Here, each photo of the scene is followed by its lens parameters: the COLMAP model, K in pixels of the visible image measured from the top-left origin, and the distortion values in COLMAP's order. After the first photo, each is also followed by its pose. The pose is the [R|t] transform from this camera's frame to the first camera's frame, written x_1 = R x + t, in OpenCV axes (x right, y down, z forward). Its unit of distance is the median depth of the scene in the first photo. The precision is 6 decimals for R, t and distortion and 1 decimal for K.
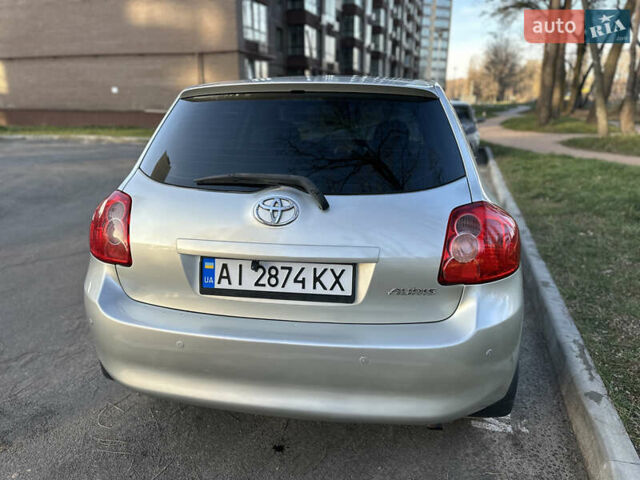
lens RADIAL K [[468.9, 0, 320.0], [0, 468.9, 240.0], [0, 0, 1]] dist [0.042149, 0.000540]
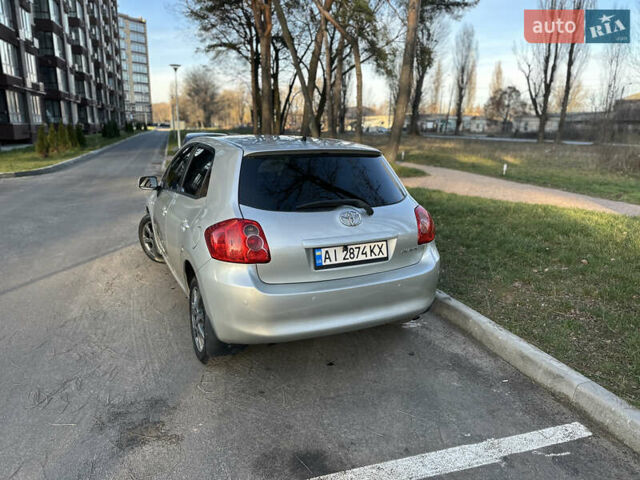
lens RADIAL K [[484.7, 0, 320.0], [0, 484.7, 240.0], [0, 0, 1]] dist [0.042494, 0.000537]
pose [[0.820108, -0.123374, 0.558750, -1.098860], [0.151303, 0.988480, -0.003816, 0.011400], [-0.551843, 0.087670, 0.829327, -0.467059]]
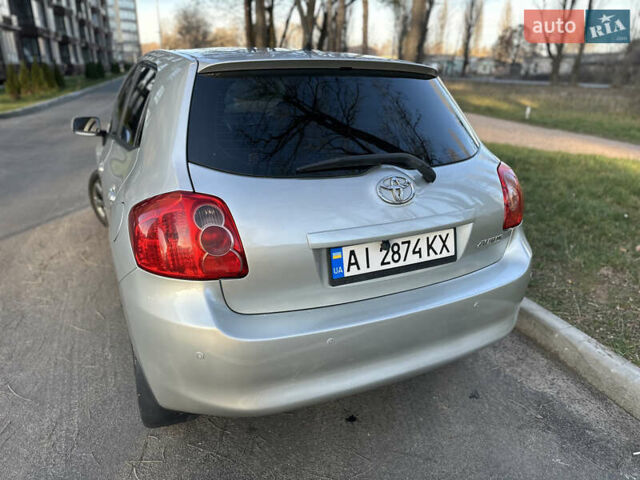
lens RADIAL K [[475.1, 0, 319.8], [0, 475.1, 246.2], [0, 0, 1]] dist [0.008467, 0.001497]
pose [[0.817849, -0.191988, 0.542461, -0.692189], [0.150922, 0.981266, 0.119750, -0.075644], [-0.555289, -0.016068, 0.831502, 0.185748]]
